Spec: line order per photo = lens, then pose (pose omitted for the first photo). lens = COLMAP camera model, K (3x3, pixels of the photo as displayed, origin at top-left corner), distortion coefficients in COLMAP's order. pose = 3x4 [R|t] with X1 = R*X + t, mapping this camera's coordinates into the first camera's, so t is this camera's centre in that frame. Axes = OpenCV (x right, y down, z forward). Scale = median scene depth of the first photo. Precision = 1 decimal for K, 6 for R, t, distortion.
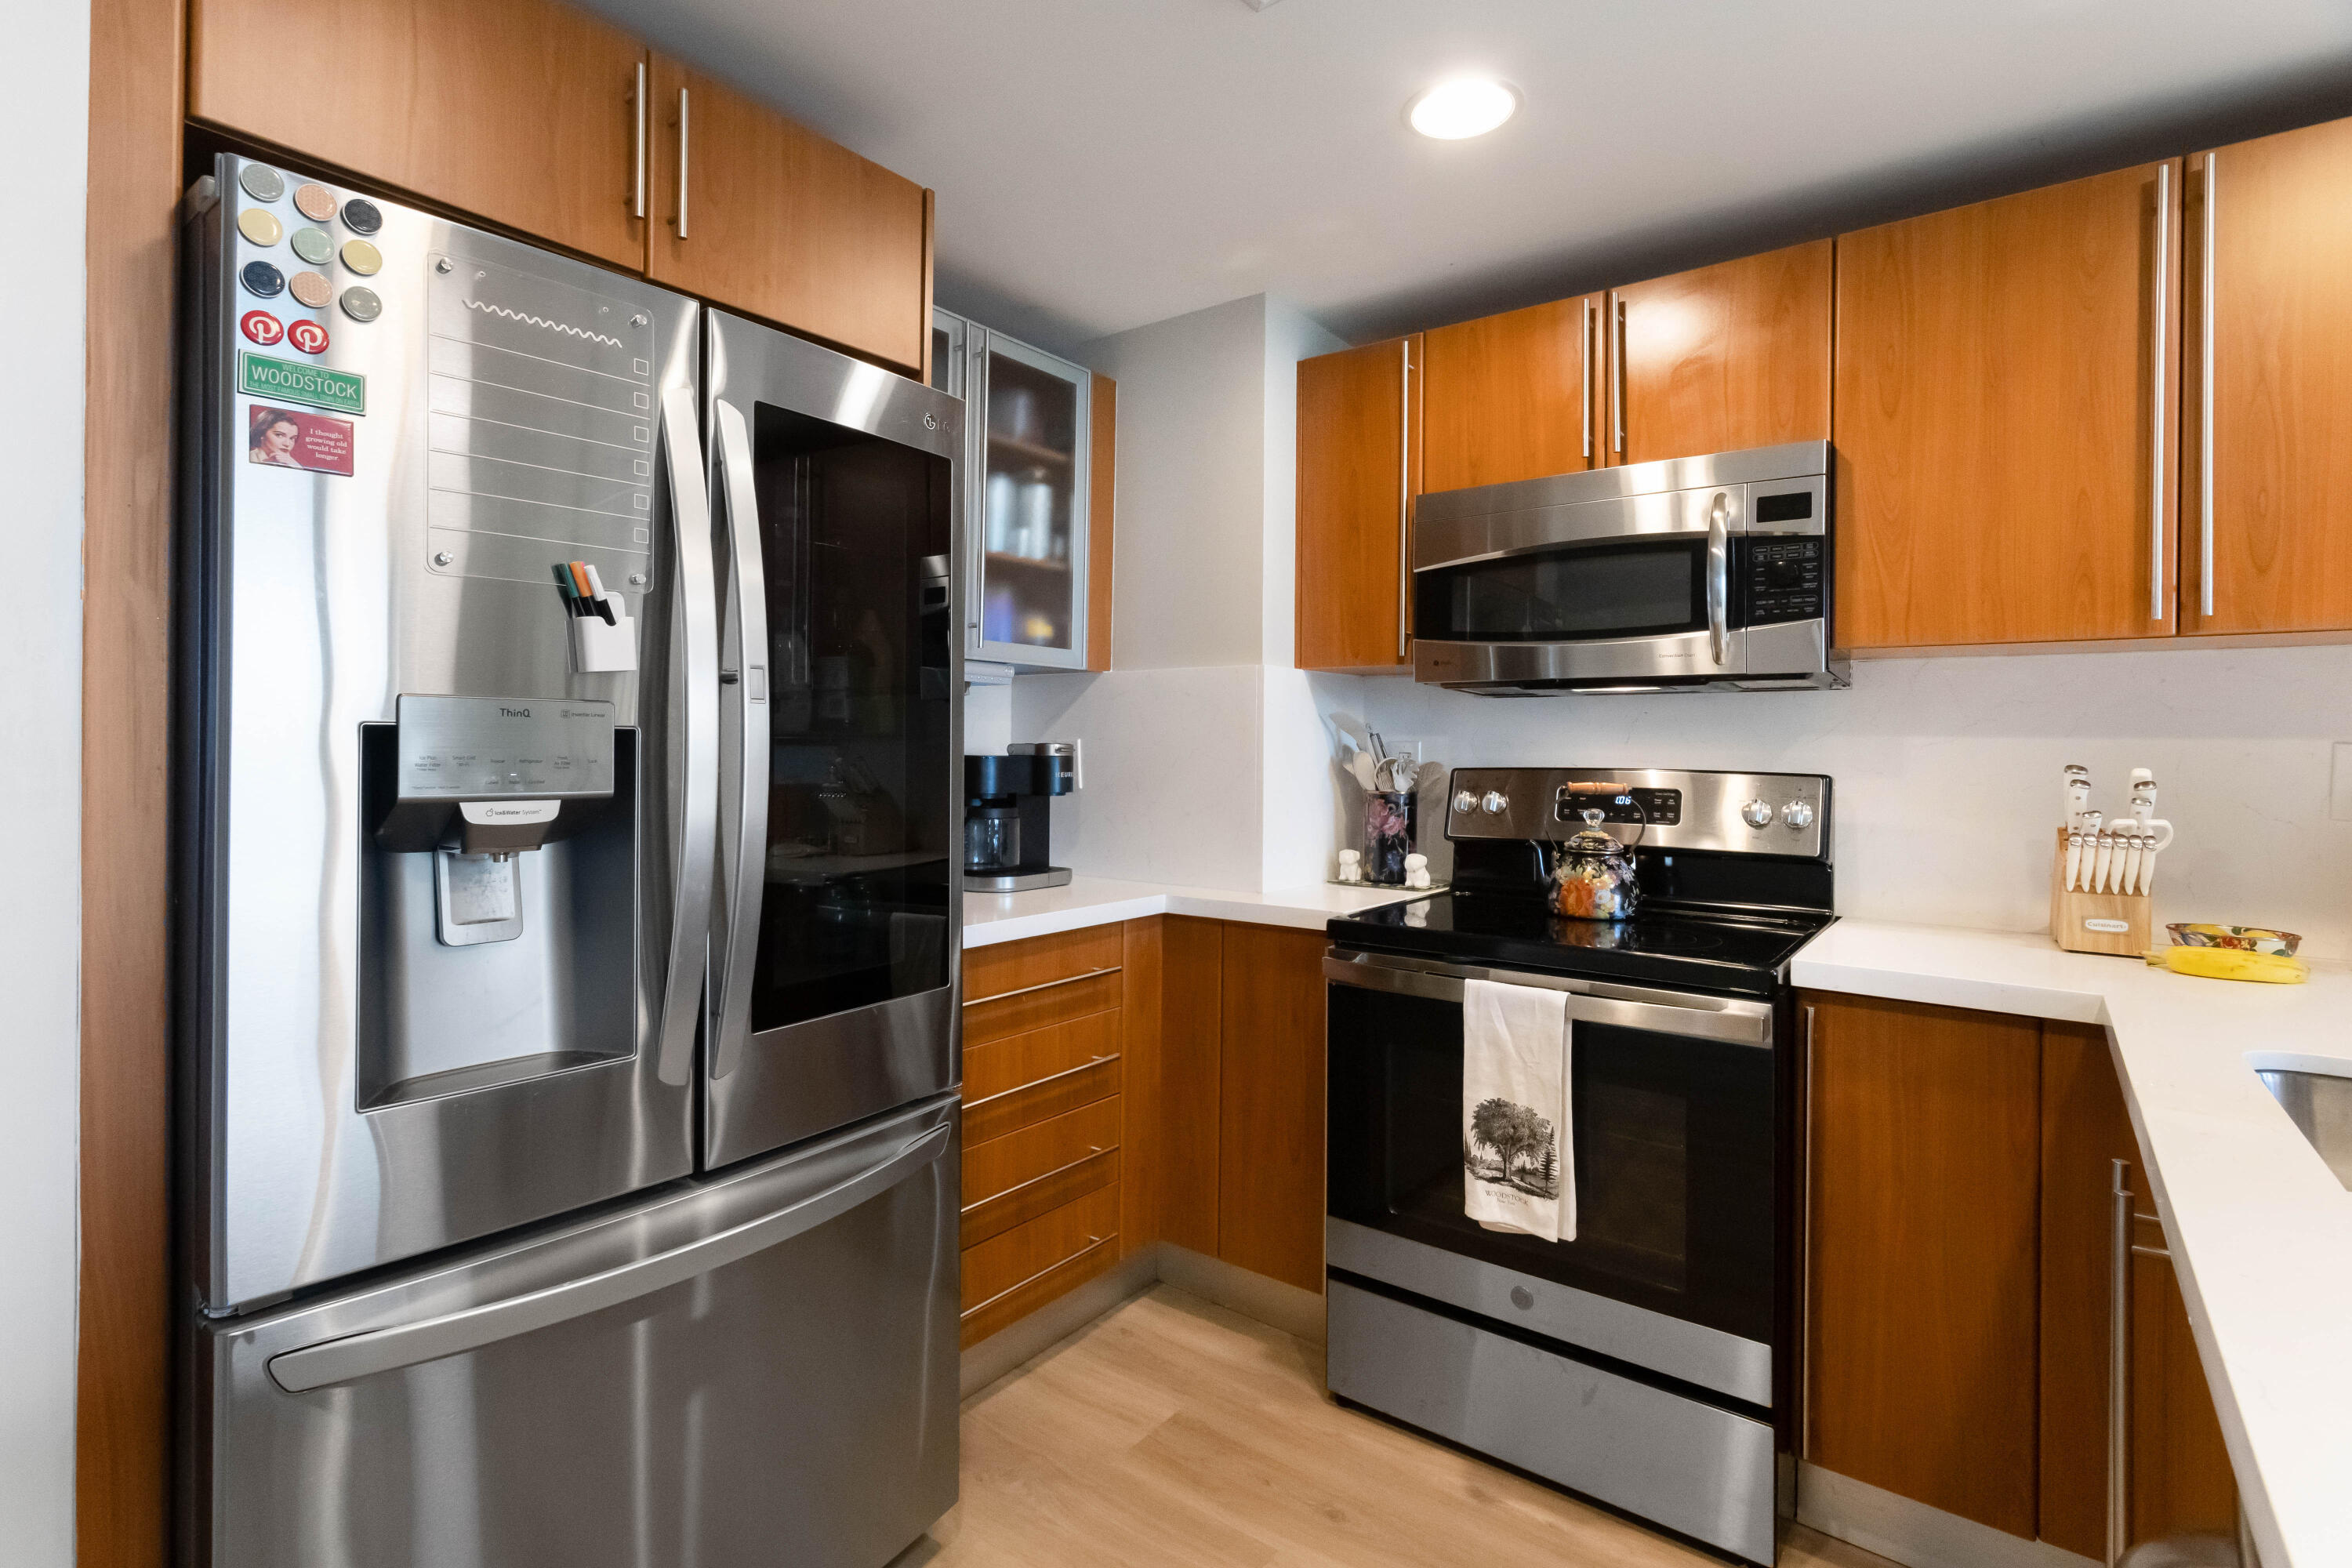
lens RADIAL K [[1122.8, 0, 1176.1], [0, 1122.8, 747.8], [0, 0, 1]] dist [0.002066, 0.000633]
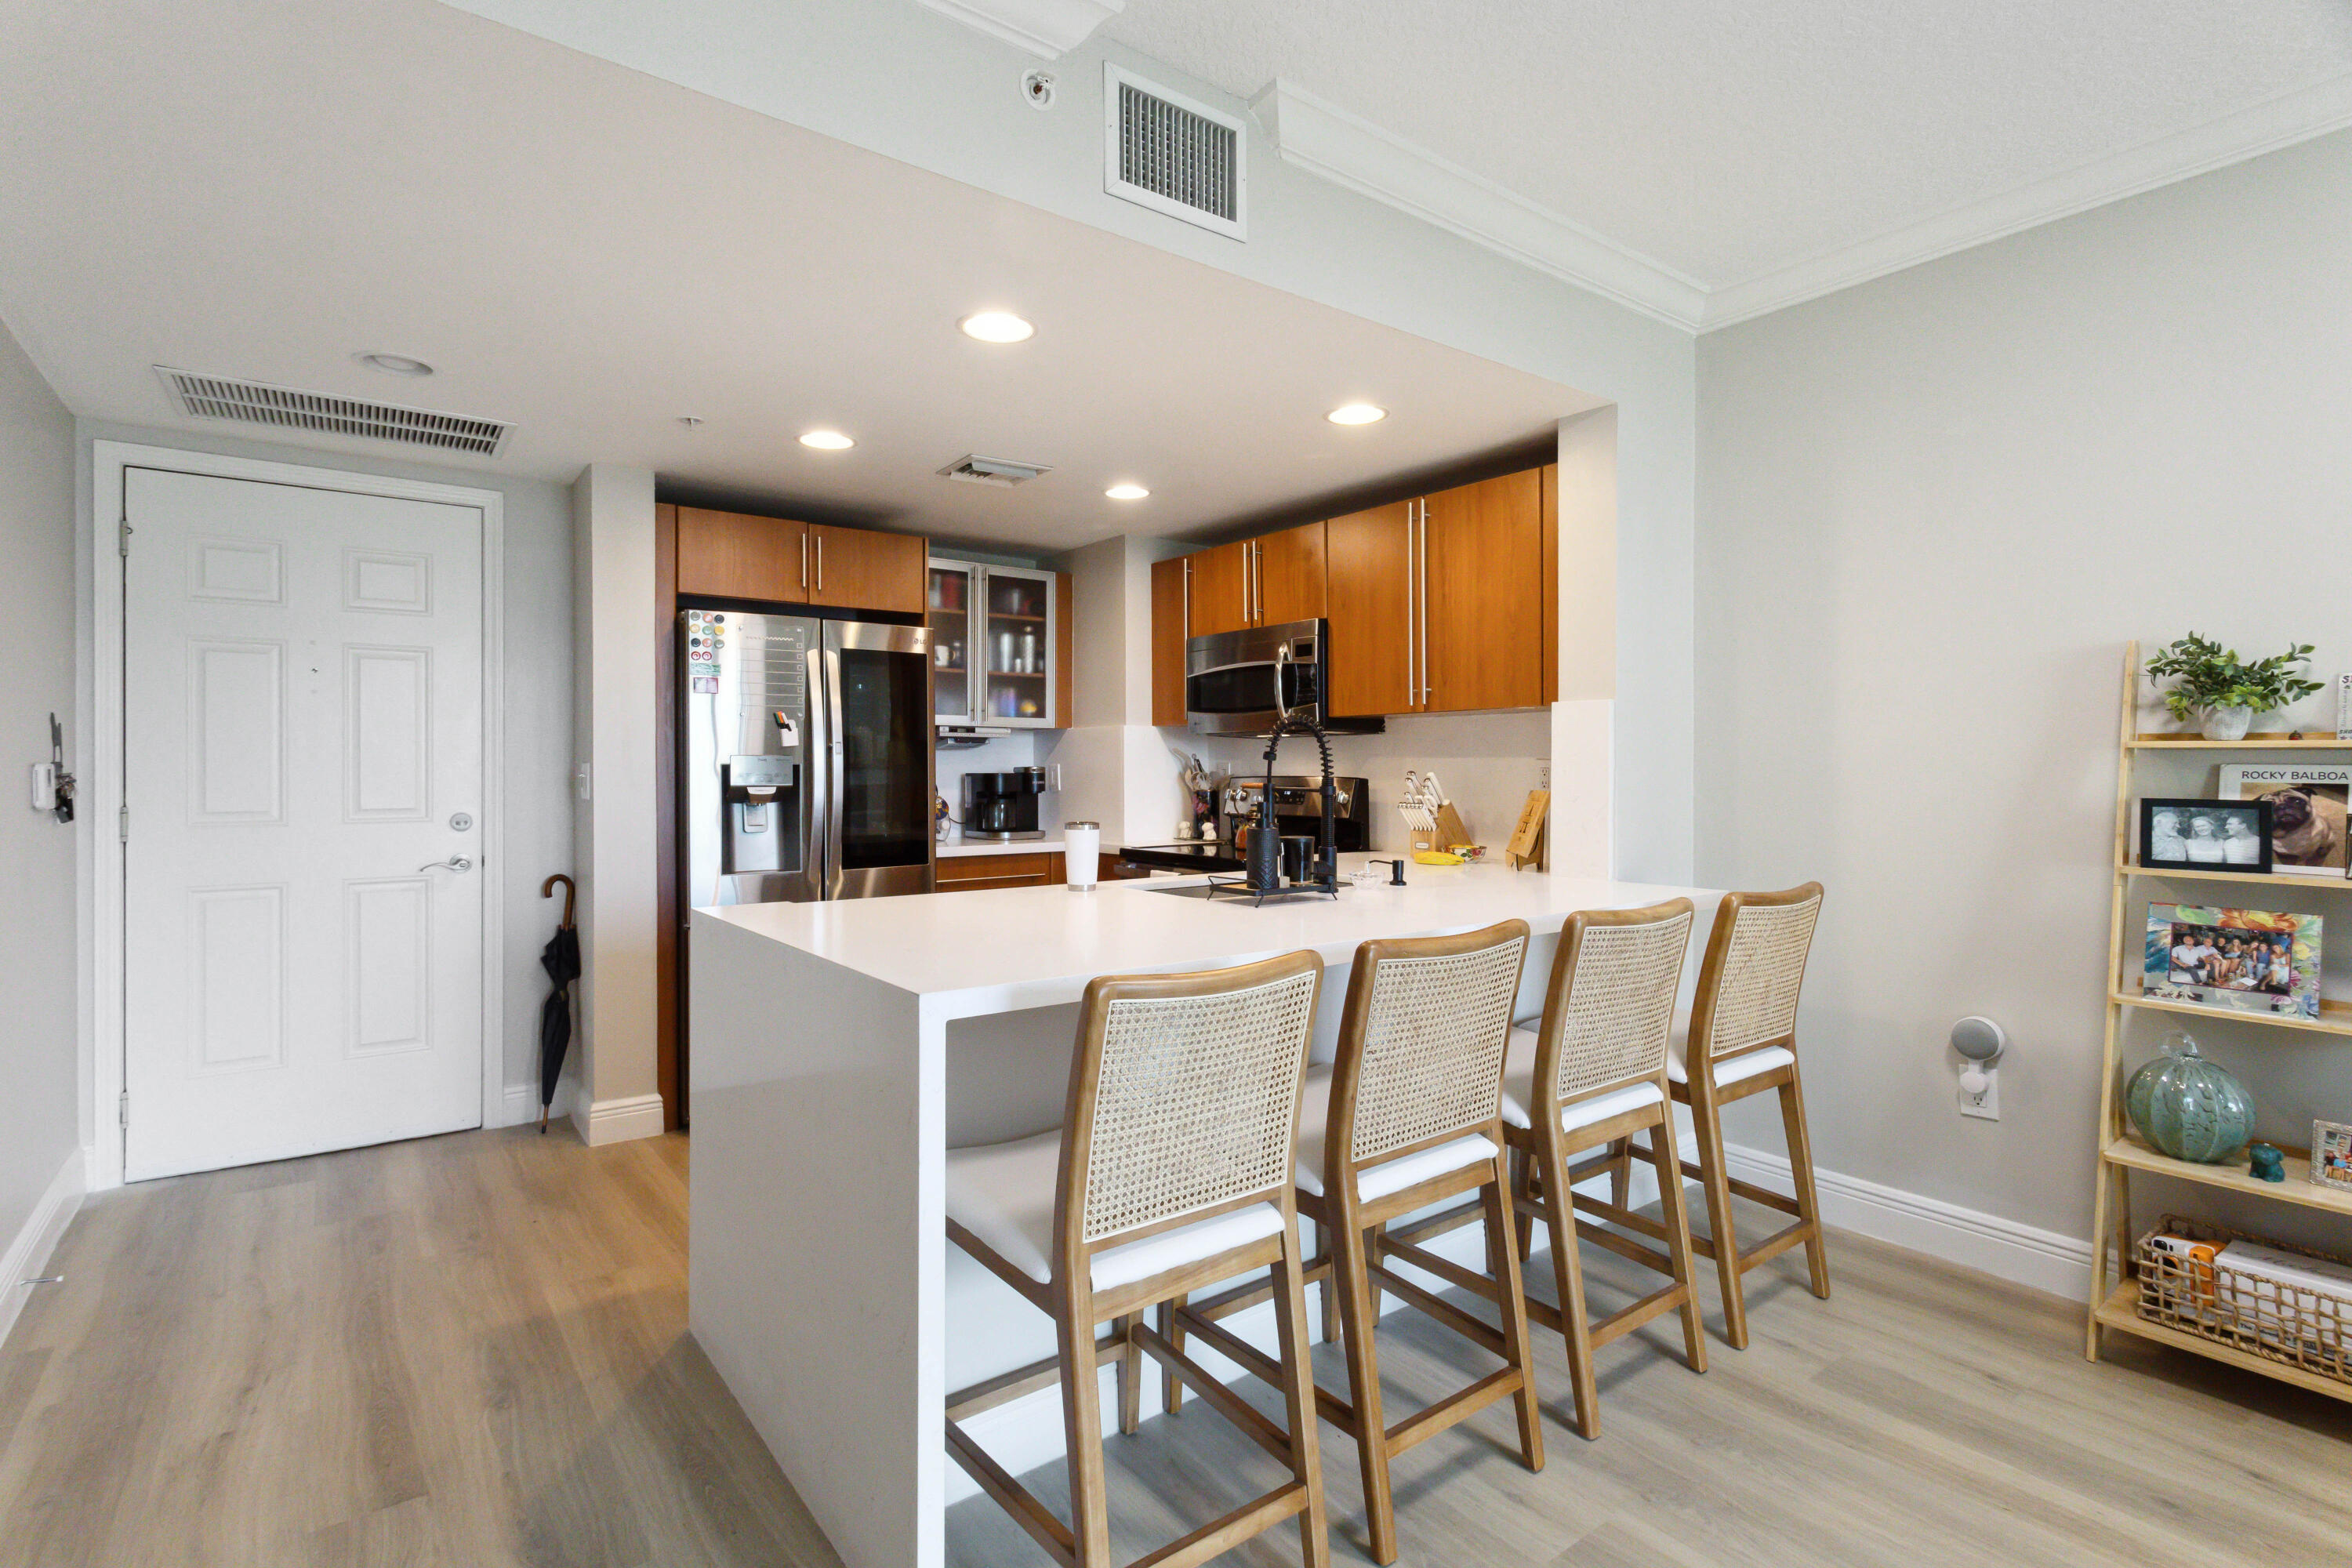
lens RADIAL K [[1140.5, 0, 1176.0], [0, 1140.5, 784.0], [0, 0, 1]] dist [0.001070, 0.000144]
pose [[0.960645, -0.008089, -0.277662, 0.889849], [0.011512, 0.999877, 0.010698, 0.010213], [0.277541, -0.013473, 0.960619, -1.108196]]
